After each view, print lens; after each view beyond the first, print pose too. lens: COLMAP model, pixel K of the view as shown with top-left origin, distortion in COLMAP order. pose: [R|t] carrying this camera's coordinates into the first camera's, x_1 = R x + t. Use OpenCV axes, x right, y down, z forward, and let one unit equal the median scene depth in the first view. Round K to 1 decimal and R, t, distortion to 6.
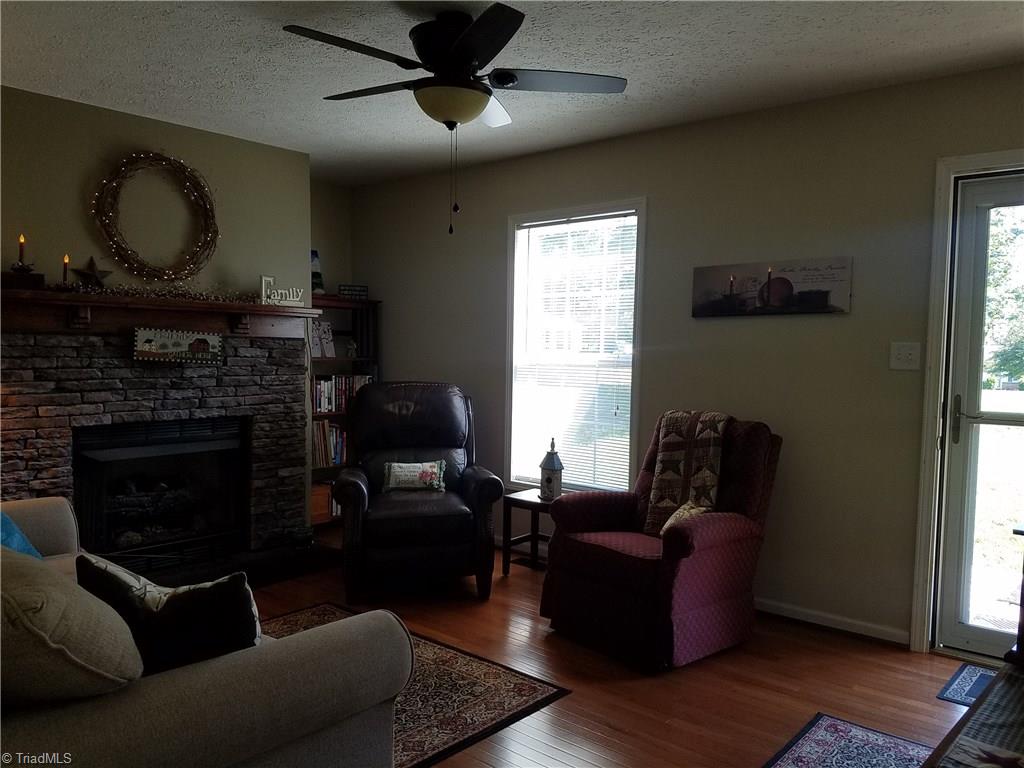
lens RADIAL K [[812.5, 0, 502.1], [0, 812.5, 417.6], [0, 0, 1]] dist [0.181752, -0.278360]
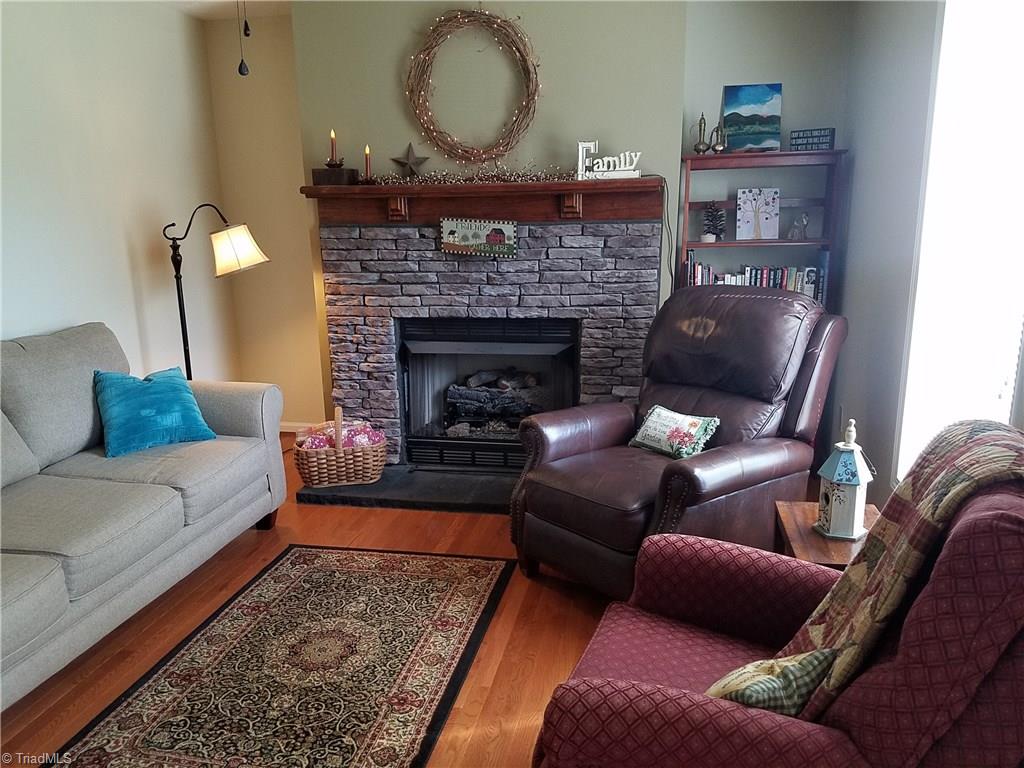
lens RADIAL K [[812.5, 0, 520.7], [0, 812.5, 401.9], [0, 0, 1]] dist [0.181752, -0.278360]
pose [[0.500173, 0.184241, -0.846098, 0.478833], [-0.049329, 0.981578, 0.184582, -0.086690], [0.864519, -0.050586, 0.500047, 0.657660]]
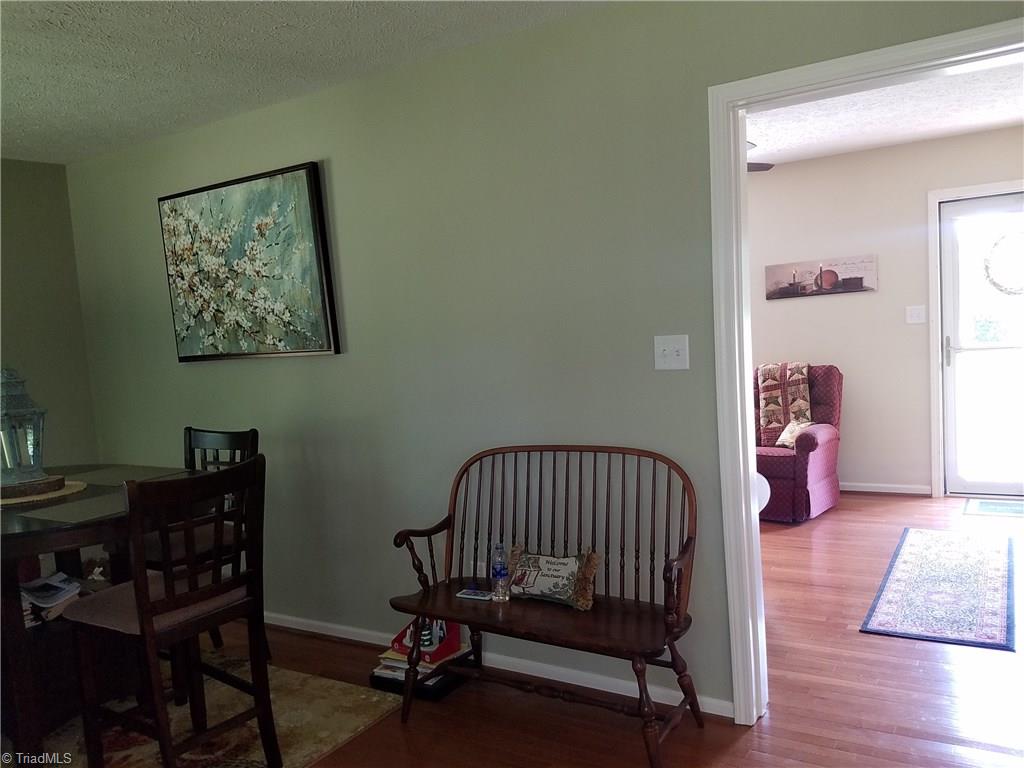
lens RADIAL K [[812.5, 0, 507.1], [0, 812.5, 427.4], [0, 0, 1]] dist [0.181752, -0.278360]
pose [[0.981215, -0.104452, 0.162193, -0.514078], [0.099295, 0.994269, 0.039610, -0.000696], [-0.165401, -0.022761, 0.985964, -0.410279]]
